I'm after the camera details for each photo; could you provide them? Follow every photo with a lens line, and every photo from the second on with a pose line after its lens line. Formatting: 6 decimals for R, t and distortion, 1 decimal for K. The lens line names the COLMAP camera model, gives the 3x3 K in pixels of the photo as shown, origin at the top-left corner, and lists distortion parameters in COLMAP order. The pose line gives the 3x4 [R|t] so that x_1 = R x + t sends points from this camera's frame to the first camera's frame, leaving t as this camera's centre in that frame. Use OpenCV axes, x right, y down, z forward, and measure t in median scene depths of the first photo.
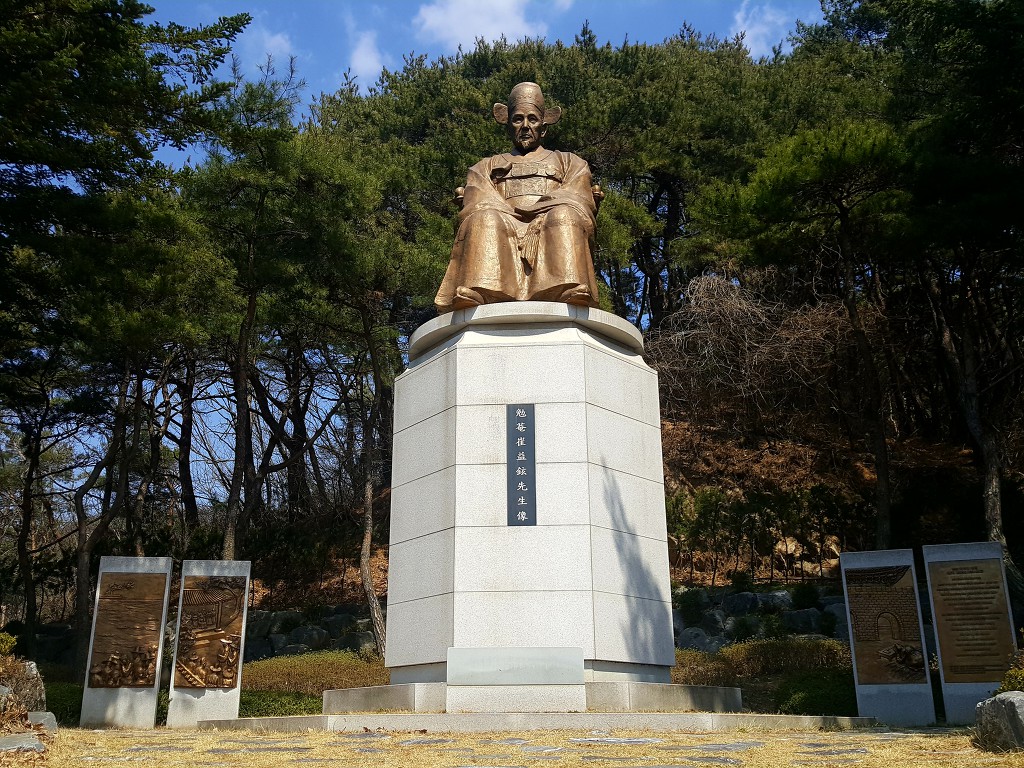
lens RADIAL K [[1025.1, 0, 507.1], [0, 1025.1, 389.7], [0, 0, 1]] dist [0.043375, 0.000000]
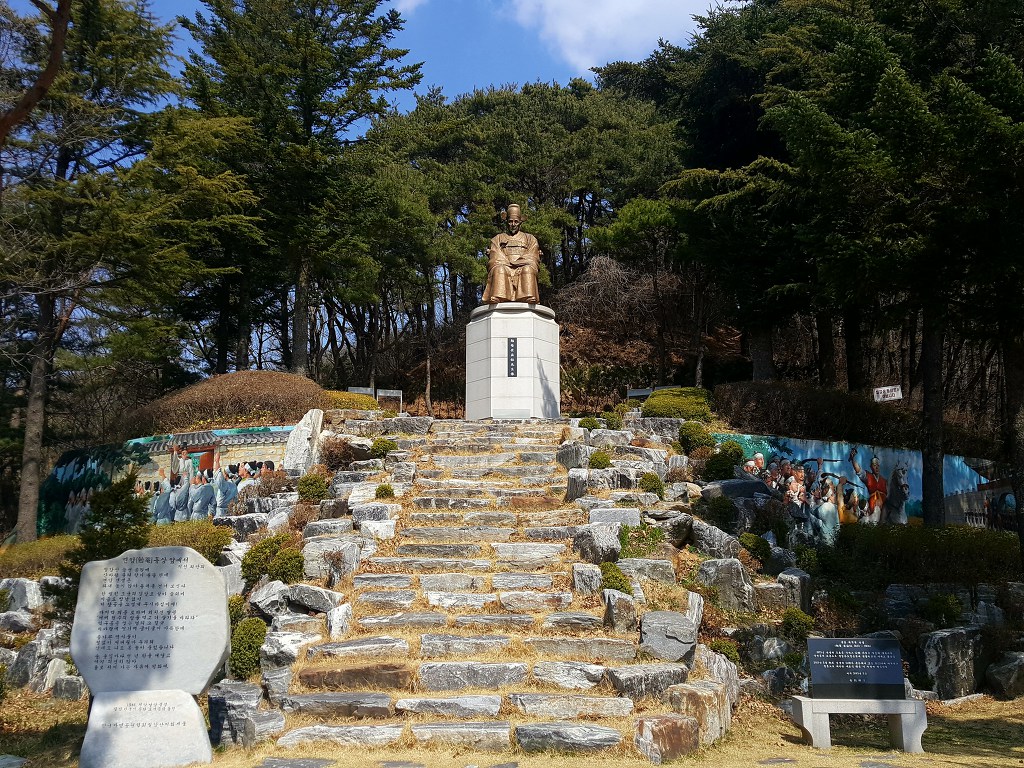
lens RADIAL K [[1025.1, 0, 511.6], [0, 1025.1, 386.3], [0, 0, 1]] dist [0.043375, 0.000000]
pose [[0.998675, 0.017558, 0.048366, -0.114190], [-0.023406, 0.992114, 0.123130, -0.186524], [-0.045823, -0.124099, 0.991211, -1.748621]]
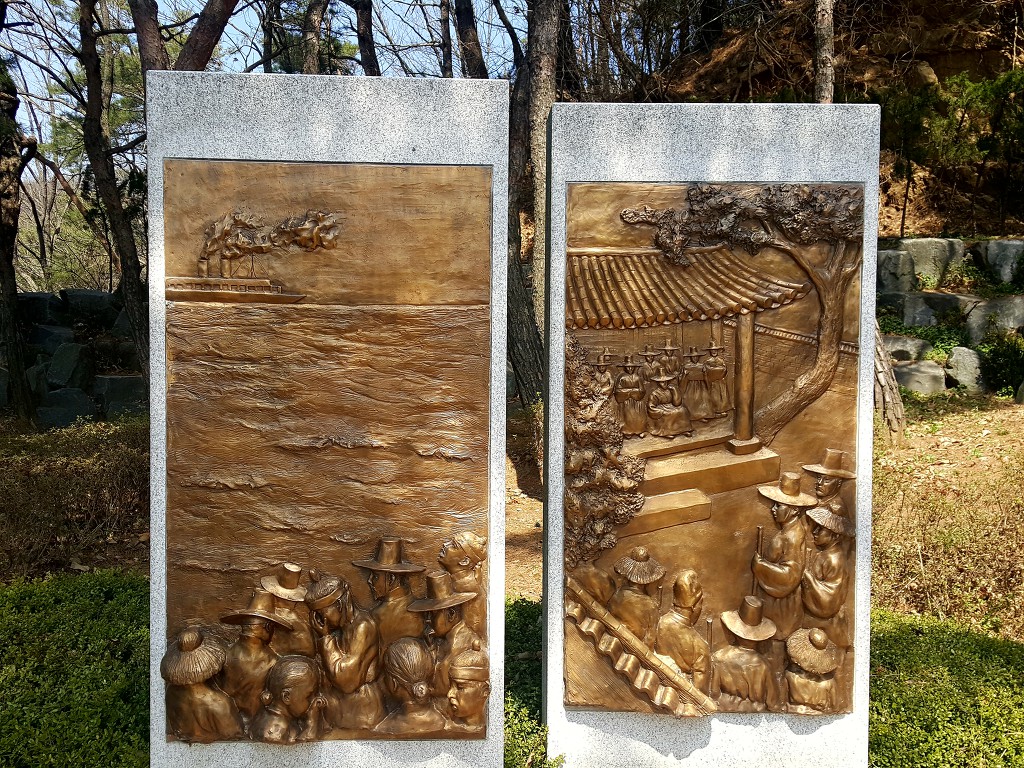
lens RADIAL K [[1025.1, 0, 510.6], [0, 1025.1, 381.4], [0, 0, 1]] dist [0.043375, 0.000000]
pose [[0.989164, 0.020868, -0.145325, -0.329763], [0.029960, 0.940328, 0.338948, 0.166599], [0.143726, -0.339629, 0.929513, 0.894976]]
